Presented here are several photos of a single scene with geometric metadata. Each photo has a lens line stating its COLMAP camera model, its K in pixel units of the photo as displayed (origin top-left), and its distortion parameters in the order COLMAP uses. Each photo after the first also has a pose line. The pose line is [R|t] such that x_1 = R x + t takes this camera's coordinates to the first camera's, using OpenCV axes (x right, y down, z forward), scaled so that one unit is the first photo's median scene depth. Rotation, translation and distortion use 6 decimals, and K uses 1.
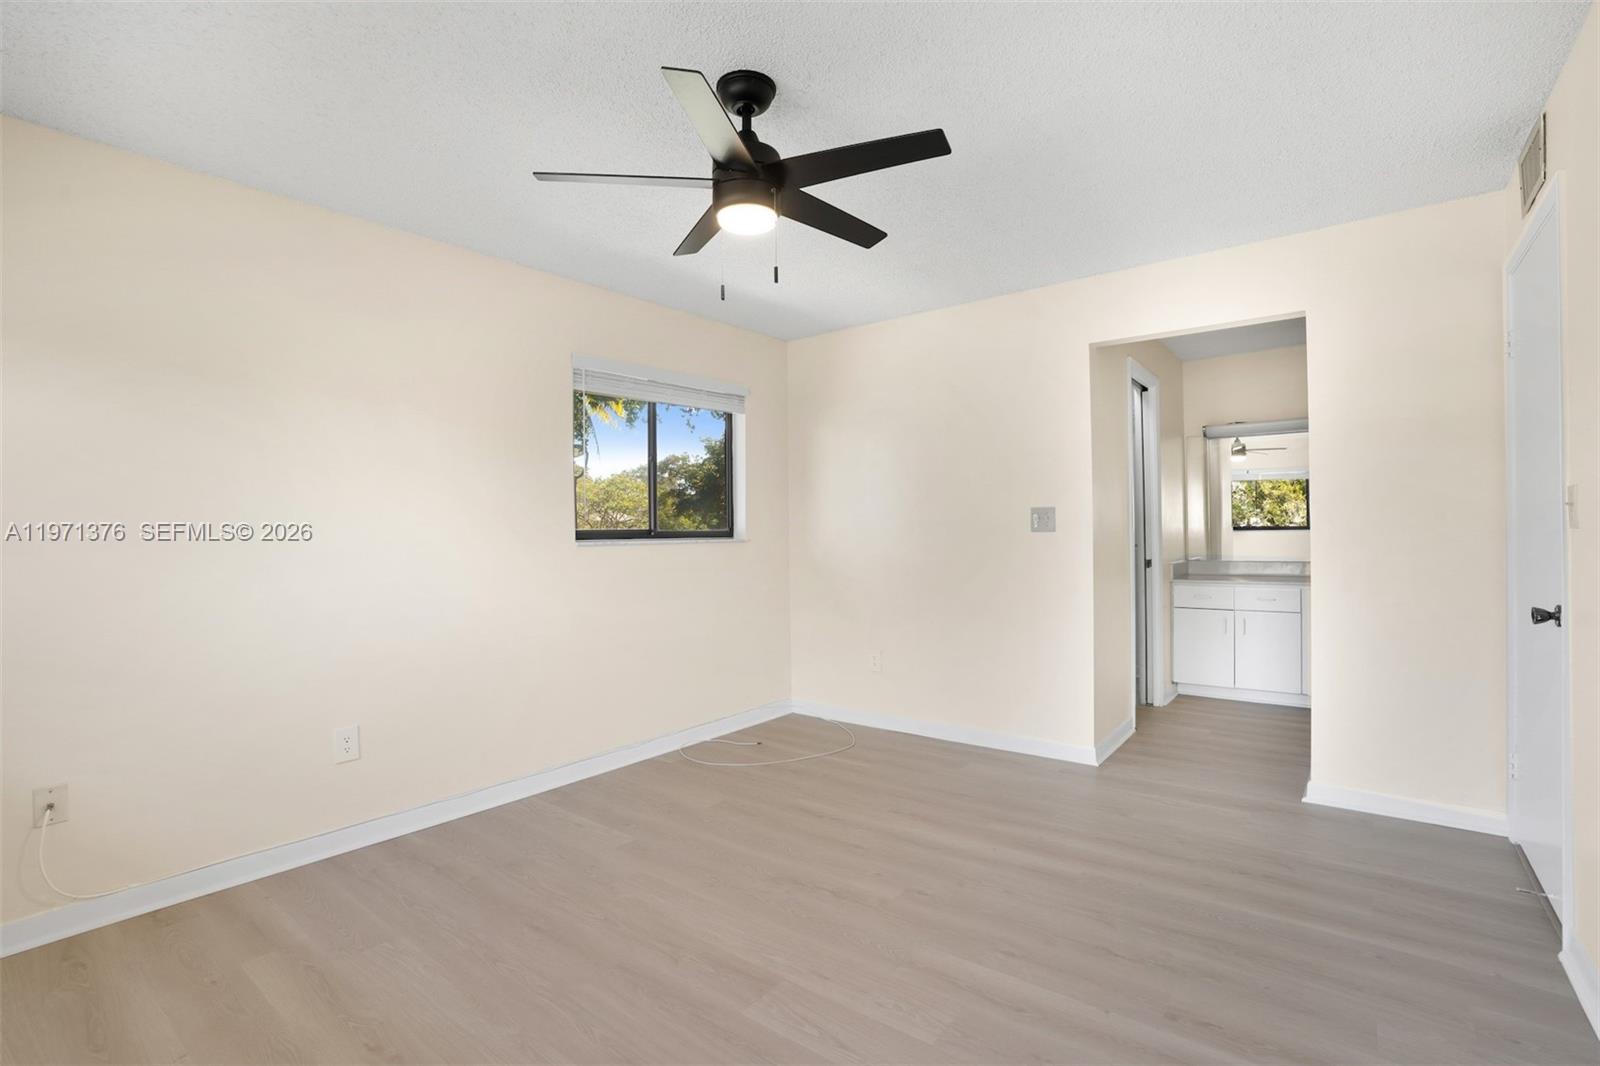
lens RADIAL K [[762.4, 0, 796.8], [0, 762.4, 511.7], [0, 0, 1]] dist [-0.043960, 0.000266]
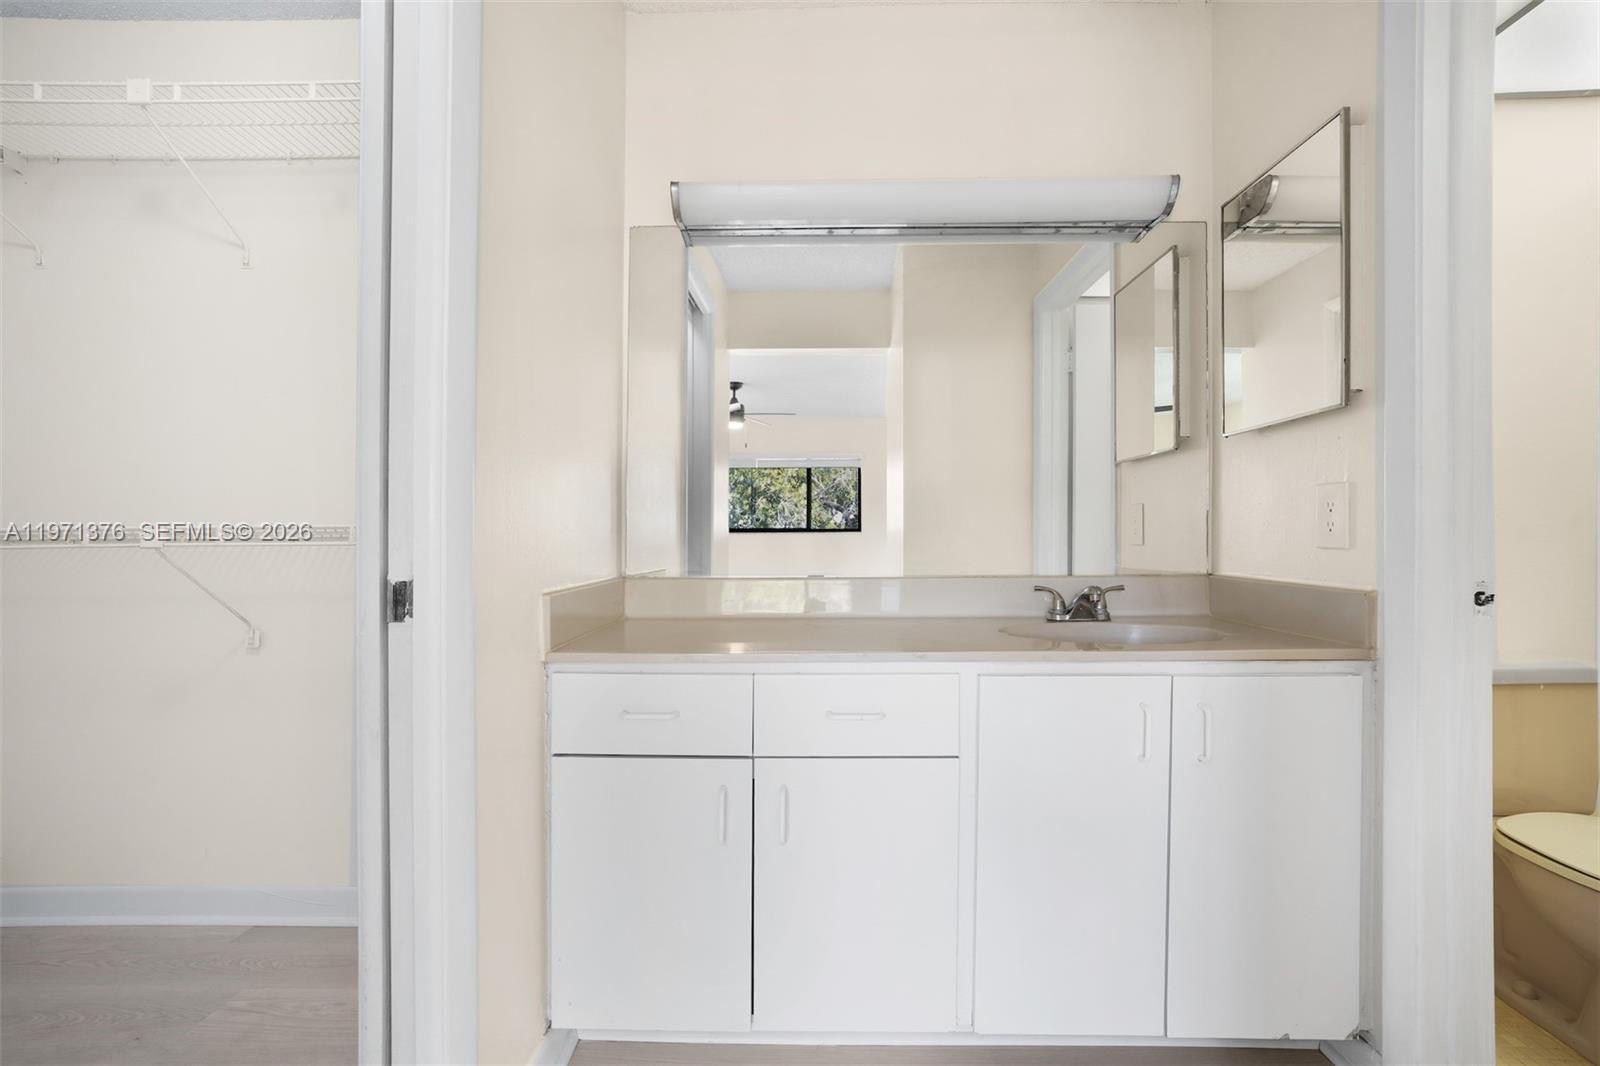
lens RADIAL K [[762.4, 0, 796.8], [0, 762.4, 511.7], [0, 0, 1]] dist [-0.043960, 0.000266]
pose [[0.811543, 0.022625, 0.583854, 0.384499], [-0.014177, 0.999718, -0.019034, 0.041228], [-0.584121, 0.007169, 0.811635, 0.681134]]
